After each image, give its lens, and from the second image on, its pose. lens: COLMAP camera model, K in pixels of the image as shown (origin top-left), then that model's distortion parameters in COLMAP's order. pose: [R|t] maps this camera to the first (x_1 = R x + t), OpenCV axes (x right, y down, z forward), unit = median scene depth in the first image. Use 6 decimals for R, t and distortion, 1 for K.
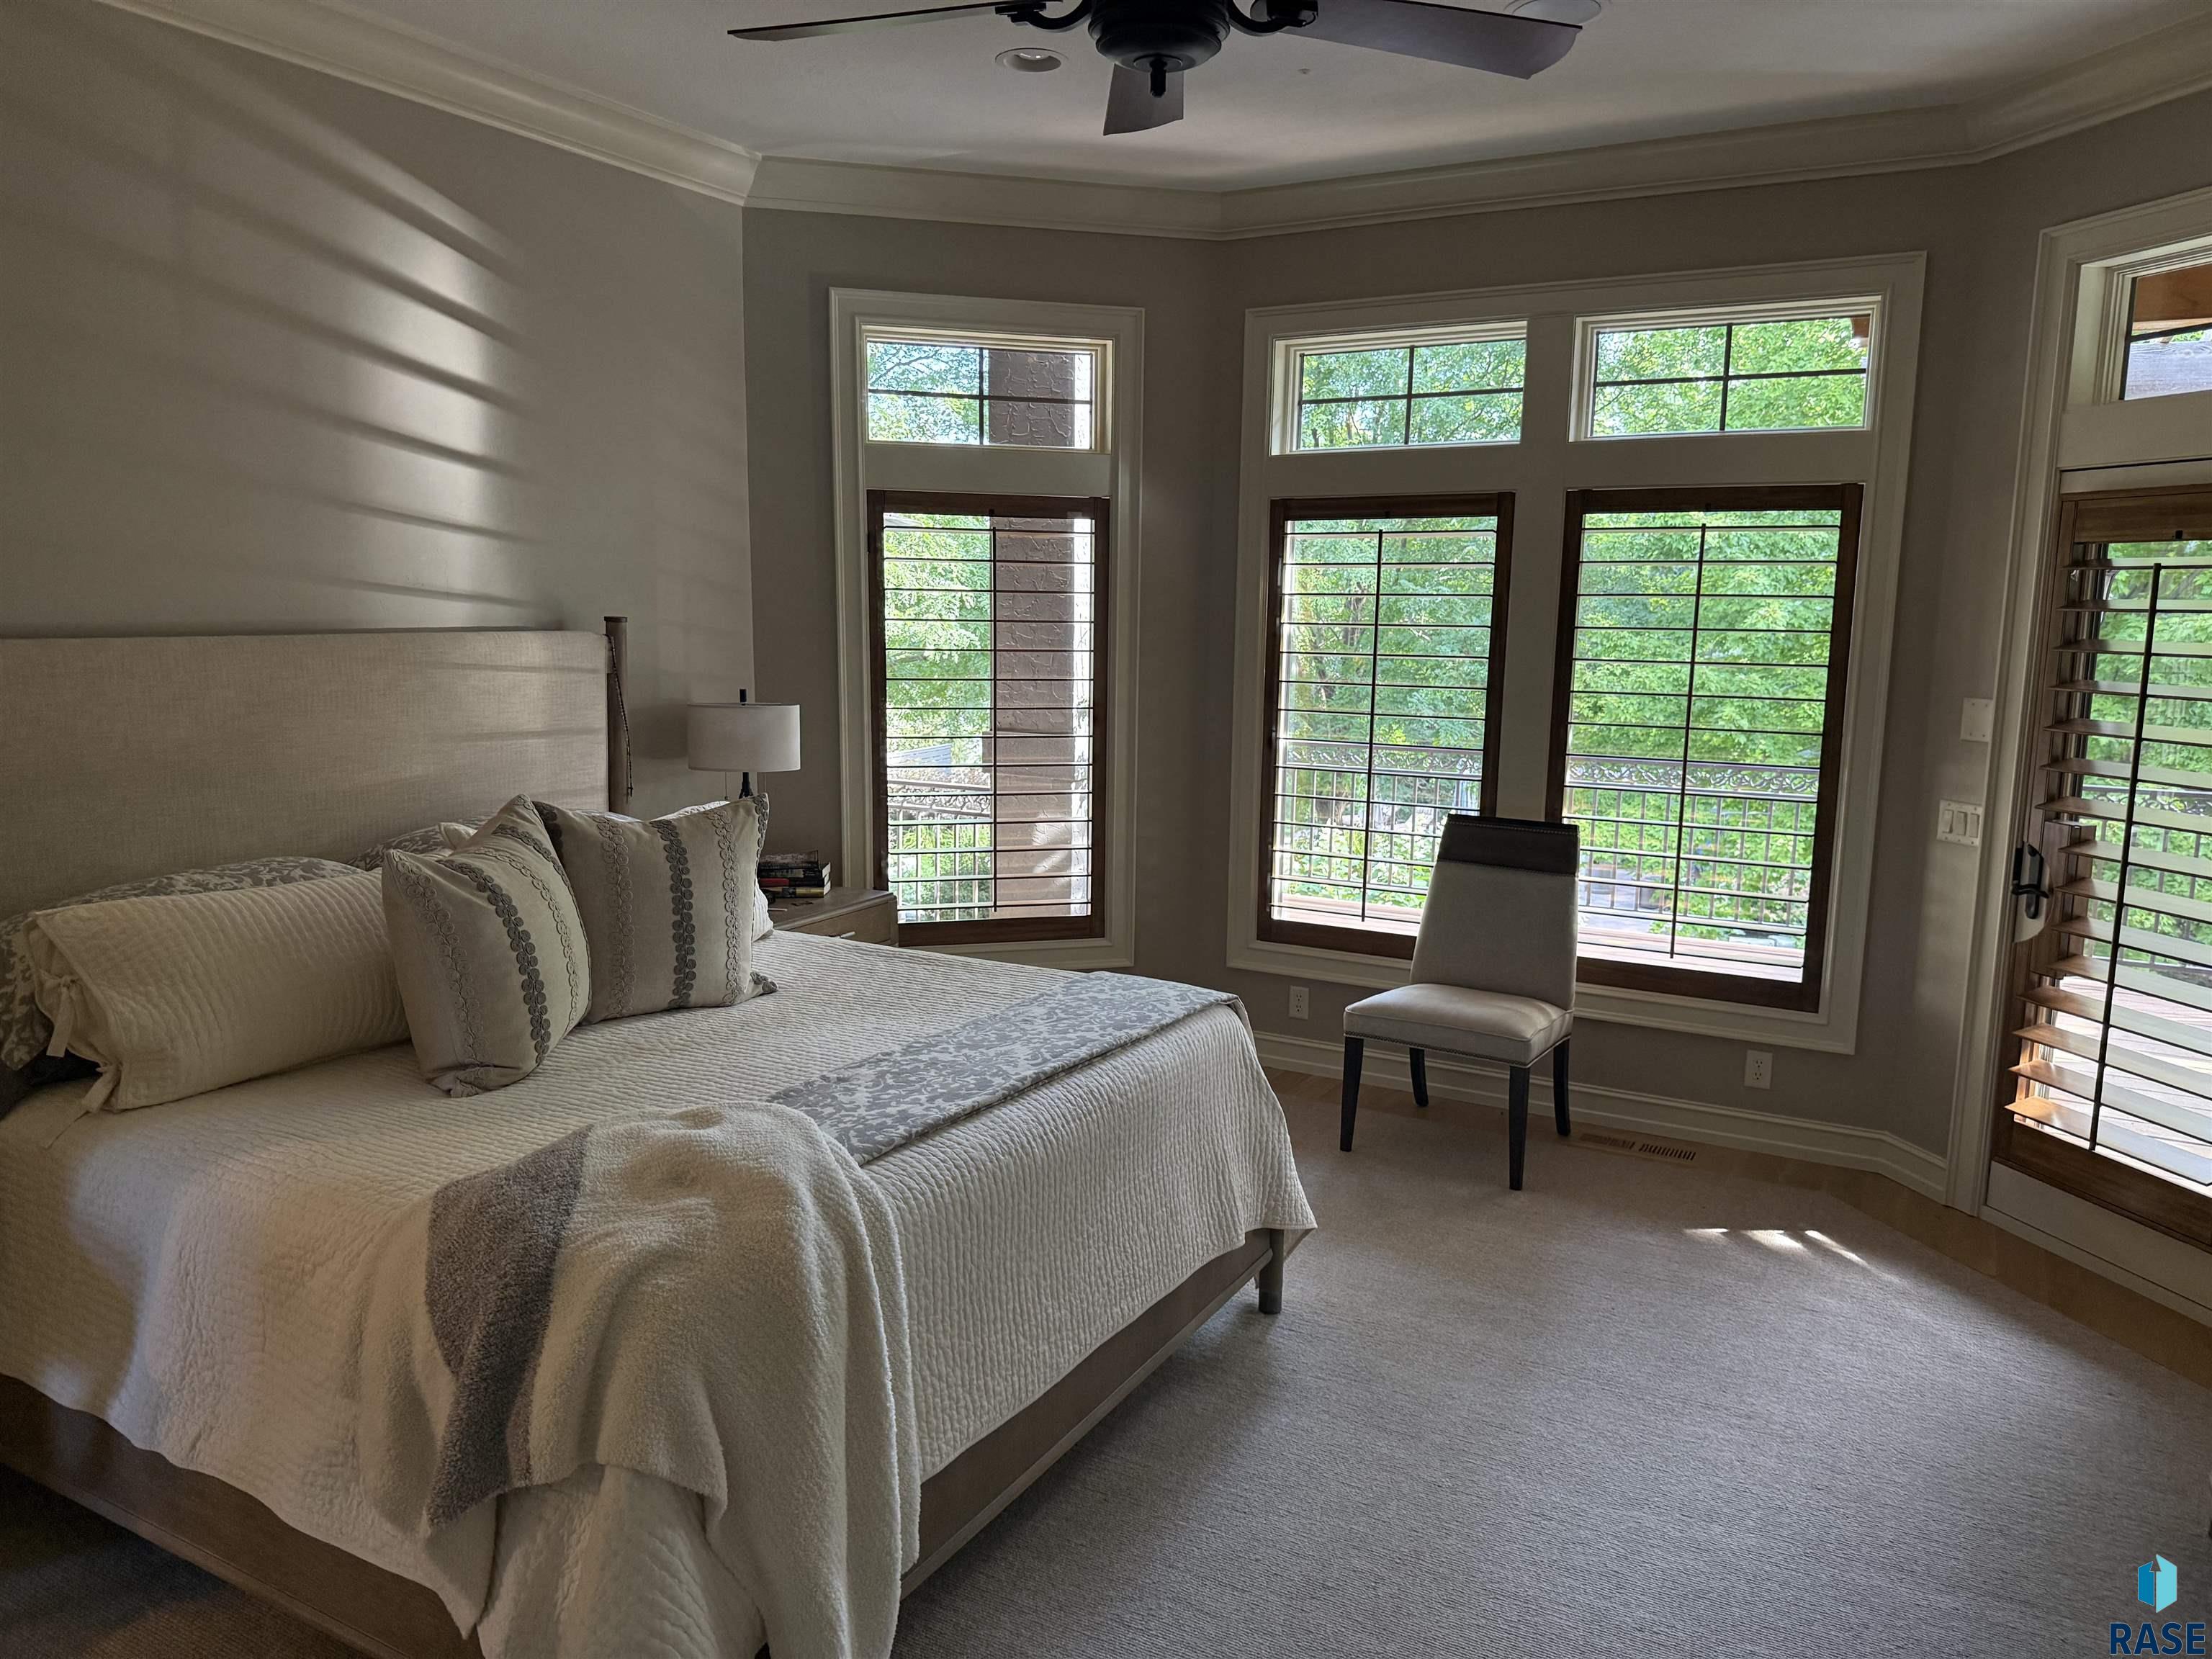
lens RADIAL K [[1572.3, 0, 1102.0], [0, 1572.3, 829.7], [0, 0, 1]] dist [-0.004774, -0.001644]
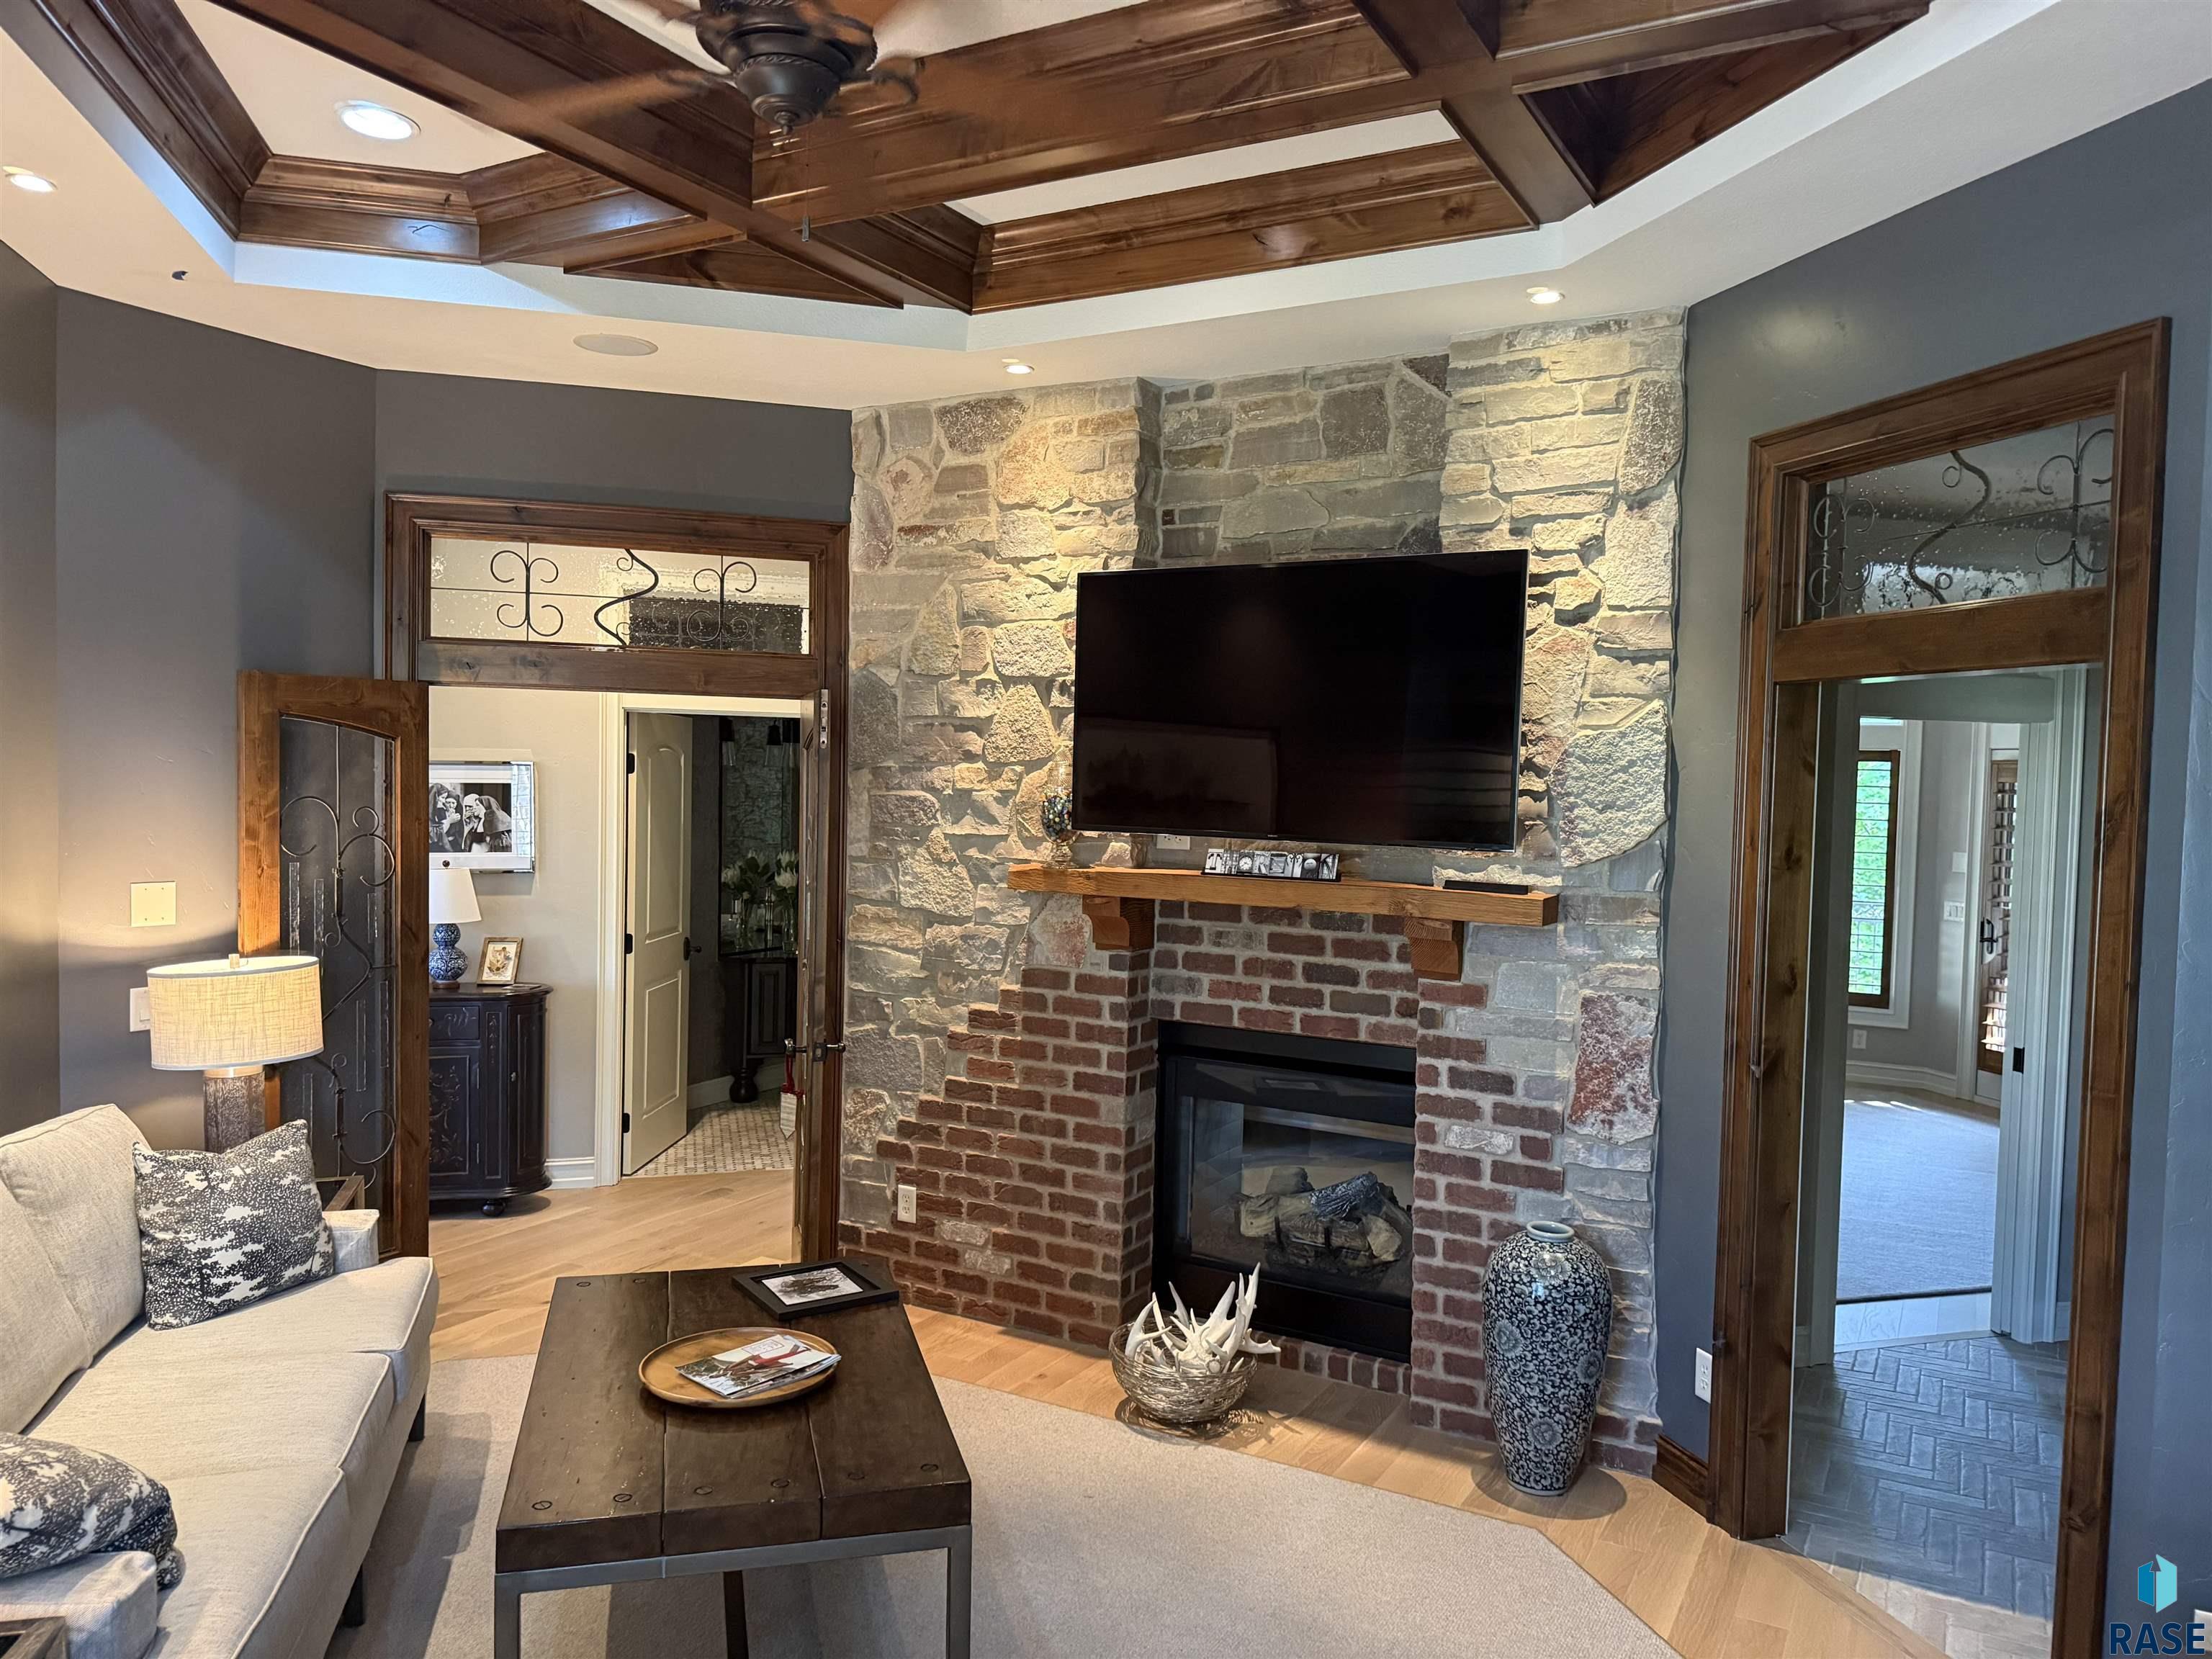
lens RADIAL K [[1572.3, 0, 1106.8], [0, 1572.3, 825.4], [0, 0, 1]] dist [-0.004774, -0.001644]
pose [[0.999901, 0.013480, 0.004147, -0.621230], [-0.012889, 0.992787, -0.119195, 0.152045], [-0.005724, 0.119130, 0.992862, -1.135784]]
